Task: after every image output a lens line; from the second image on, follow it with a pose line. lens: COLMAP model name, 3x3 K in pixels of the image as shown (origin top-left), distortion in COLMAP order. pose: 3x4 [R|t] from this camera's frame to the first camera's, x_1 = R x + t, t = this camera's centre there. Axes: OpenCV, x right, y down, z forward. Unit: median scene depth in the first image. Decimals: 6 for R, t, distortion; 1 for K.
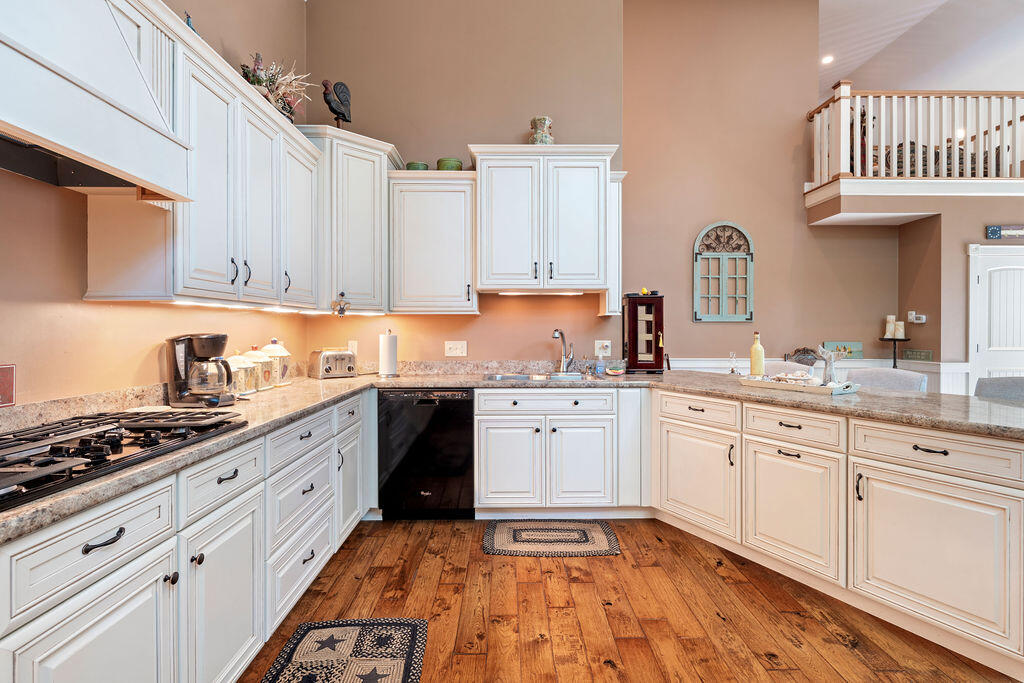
lens RADIAL K [[521.2, 0, 510.7], [0, 521.2, 334.2], [0, 0, 1]] dist [0.001796, 0.000002]
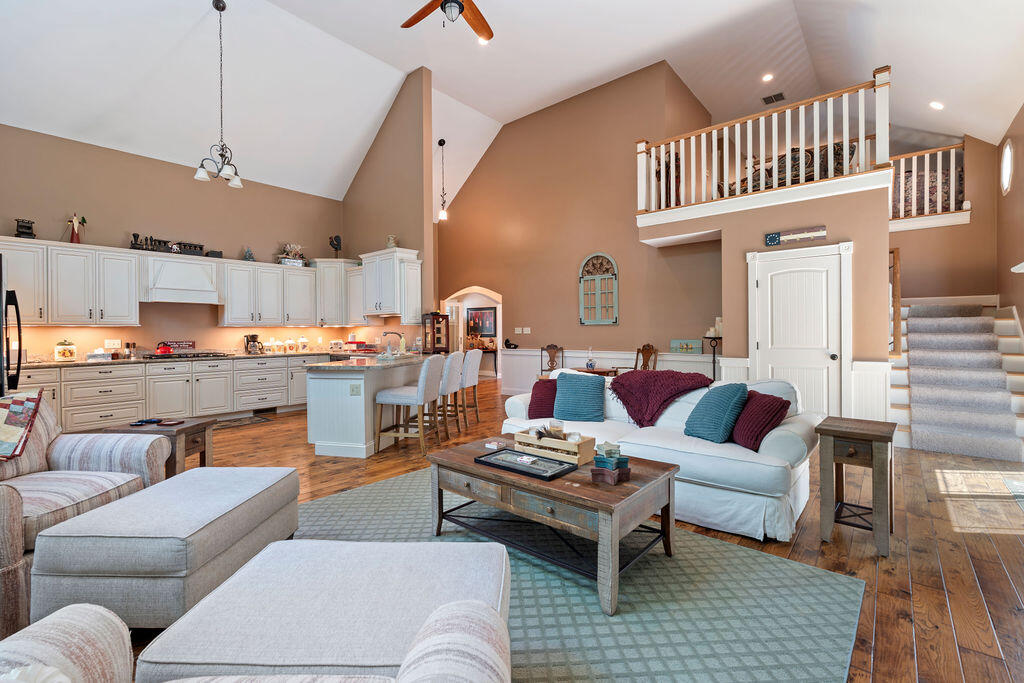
lens RADIAL K [[448.9, 0, 511.4], [0, 448.9, 338.9], [0, 0, 1]] dist [-0.001163, -0.000027]
pose [[0.757905, 0.003754, -0.652354, 1.022161], [0.002909, 0.999954, 0.009134, 0.002453], [0.652358, -0.008821, 0.757859, -0.063687]]
